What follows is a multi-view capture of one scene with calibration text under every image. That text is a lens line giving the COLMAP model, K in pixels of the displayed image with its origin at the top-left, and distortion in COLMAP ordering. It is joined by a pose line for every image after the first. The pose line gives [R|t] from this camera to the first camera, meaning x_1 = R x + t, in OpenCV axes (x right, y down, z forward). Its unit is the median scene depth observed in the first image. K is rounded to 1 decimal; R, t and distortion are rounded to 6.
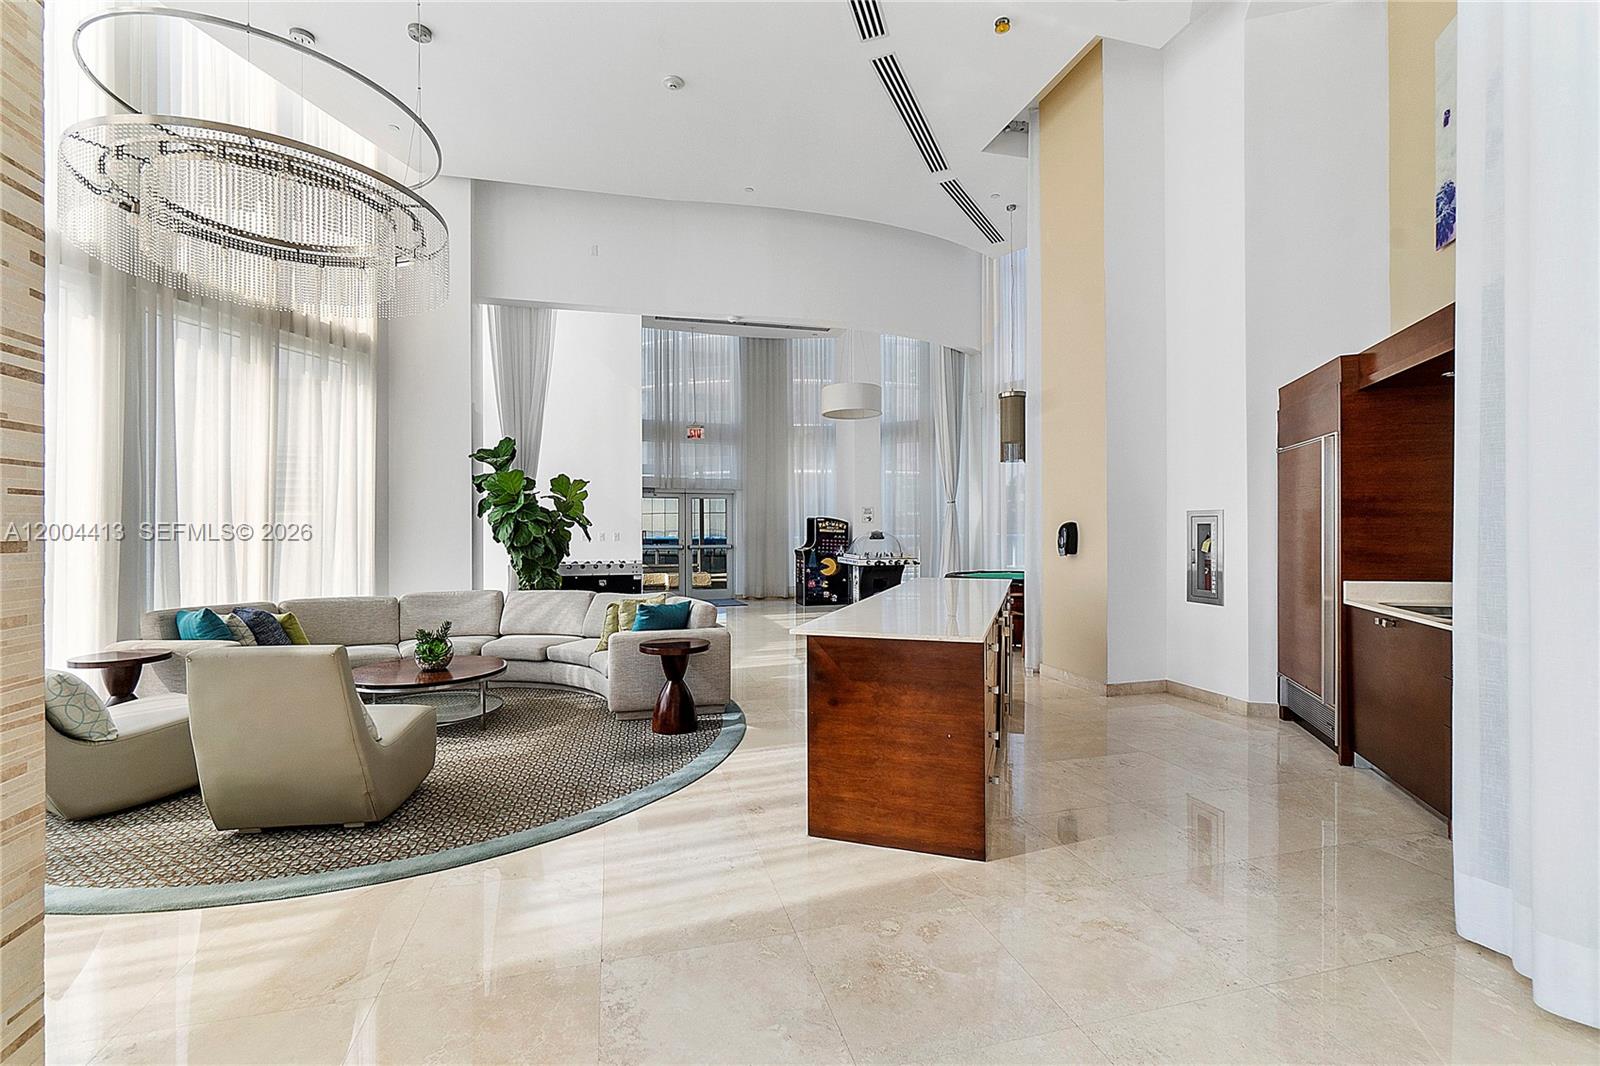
lens RADIAL K [[710.8, 0, 798.8], [0, 710.8, 525.6], [0, 0, 1]] dist [-0.003507, 0.000016]
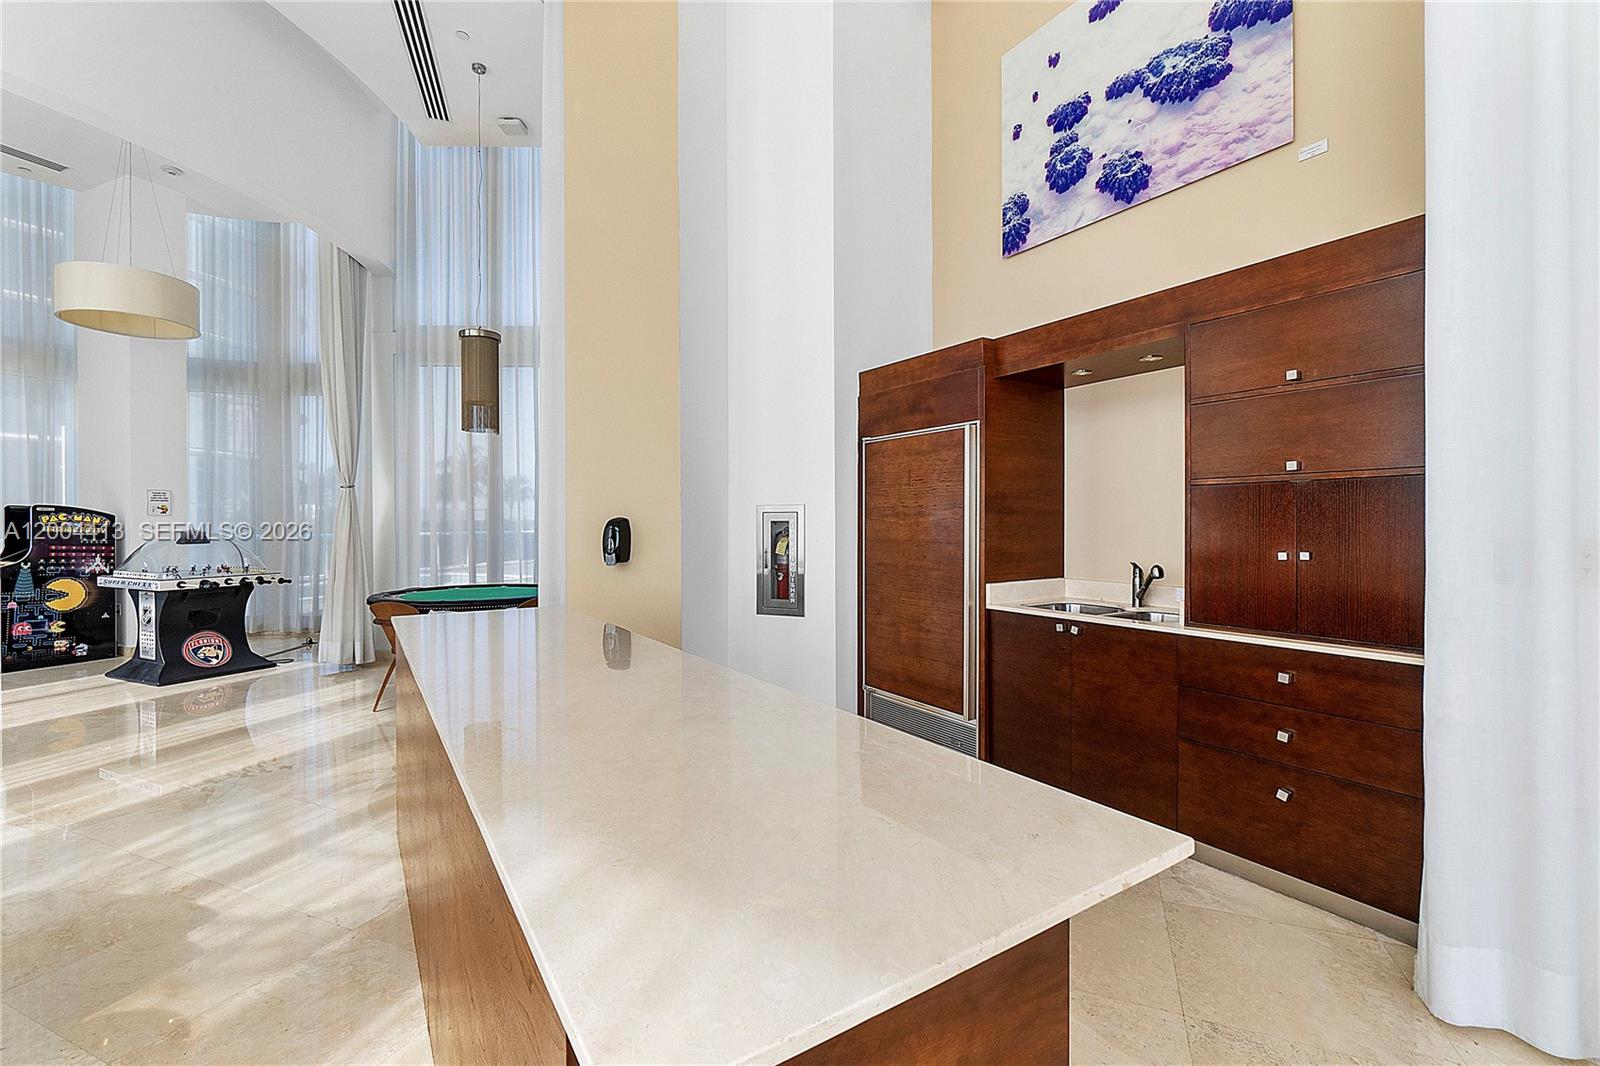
lens RADIAL K [[710.8, 0, 798.8], [0, 710.8, 525.6], [0, 0, 1]] dist [-0.003507, 0.000016]
pose [[0.621671, 0.000055, 0.783279, -0.053054], [-0.003653, 0.999989, 0.002828, 0.000433], [-0.783270, -0.004619, 0.621664, 0.314617]]
